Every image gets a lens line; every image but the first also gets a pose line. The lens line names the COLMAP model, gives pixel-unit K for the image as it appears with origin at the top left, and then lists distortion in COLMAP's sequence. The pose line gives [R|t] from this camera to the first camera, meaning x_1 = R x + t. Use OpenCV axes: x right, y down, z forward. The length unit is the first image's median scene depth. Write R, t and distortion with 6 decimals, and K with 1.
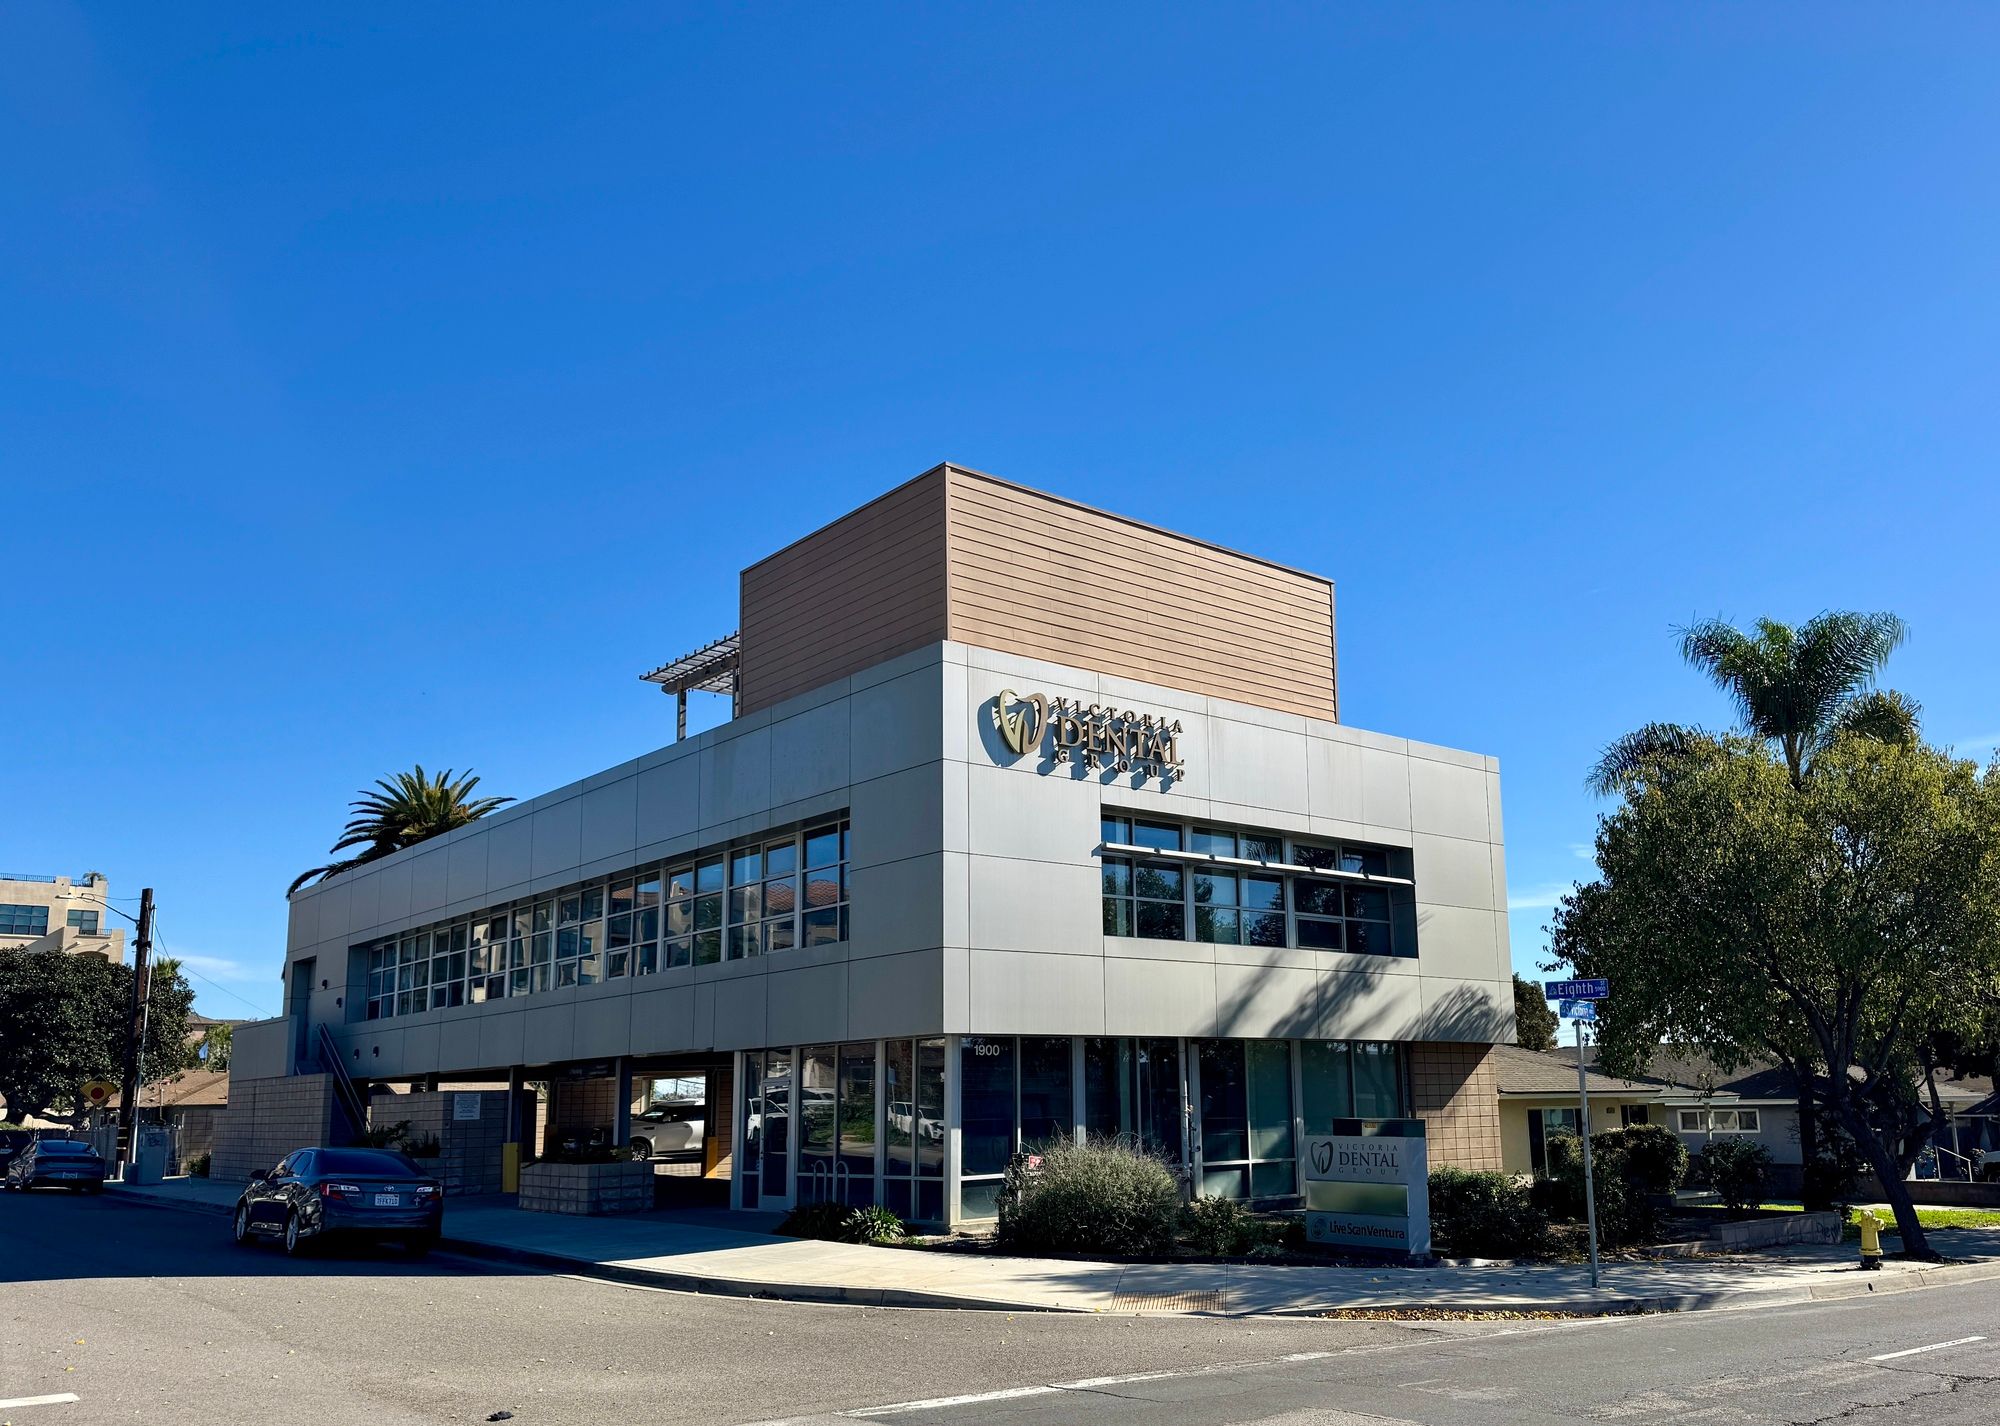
lens RADIAL K [[1627.6, 0, 1000.0], [0, 1627.6, 713.0], [0, 0, 1]] dist [0.004438, 0.001000]
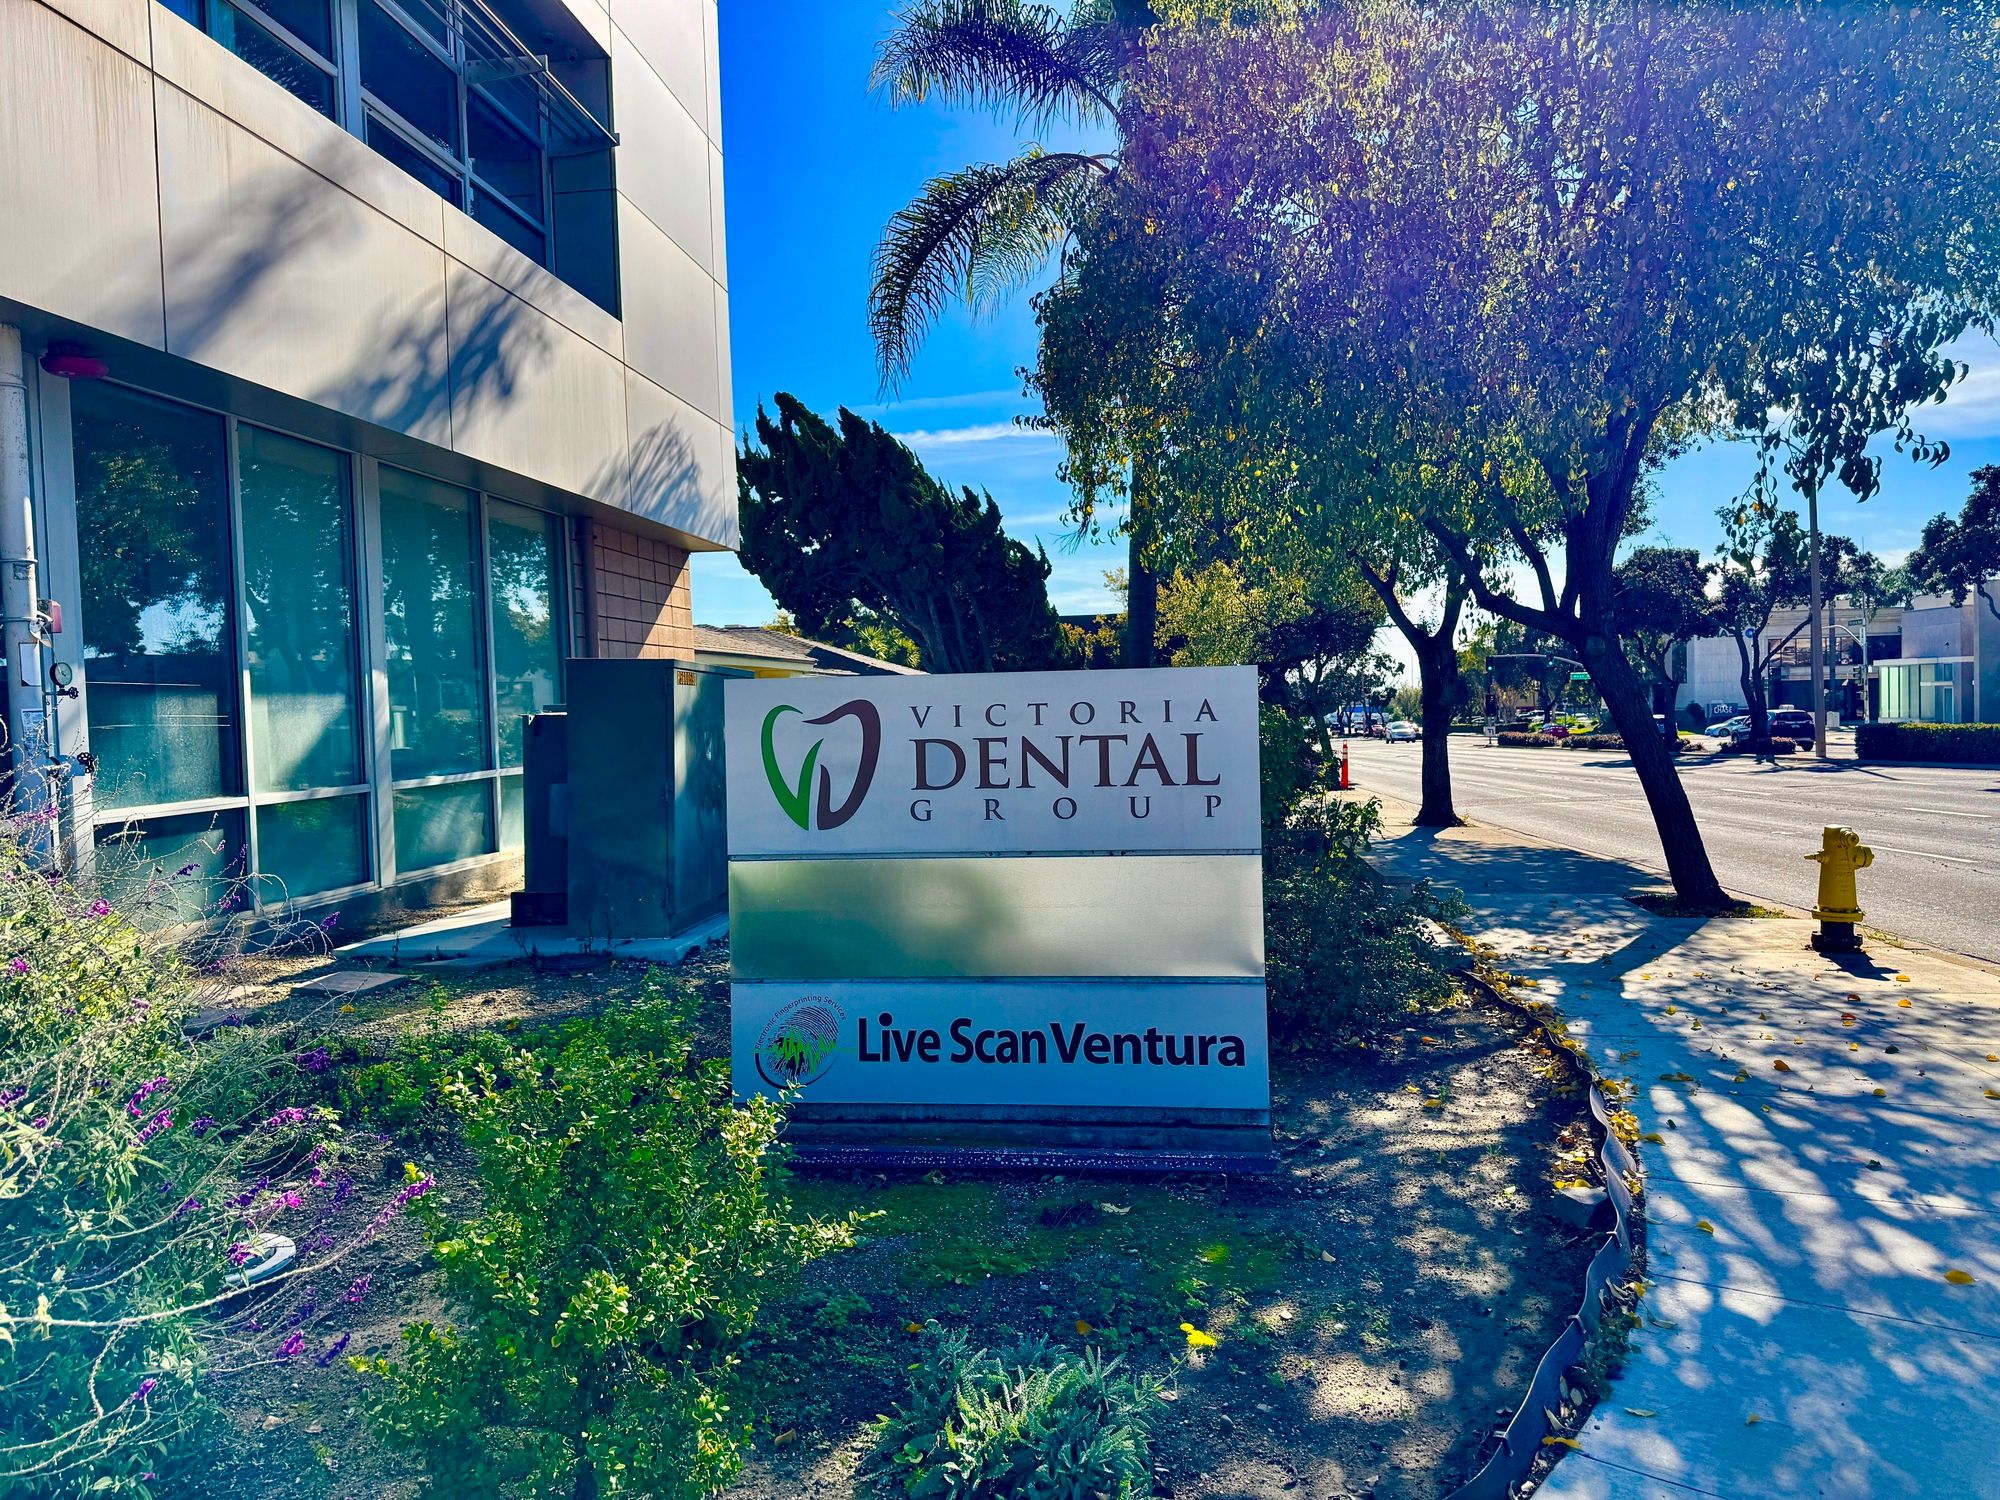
lens RADIAL K [[1424.0, 0, 1000.0], [0, 1424.0, 750.0], [0, 0, 1]] dist [0.050003, -0.000157]
pose [[0.695731, -0.032541, 0.717565, 0.054683], [-0.146371, 0.971590, 0.185978, 0.188957], [-0.703231, -0.234421, 0.671202, 0.697311]]
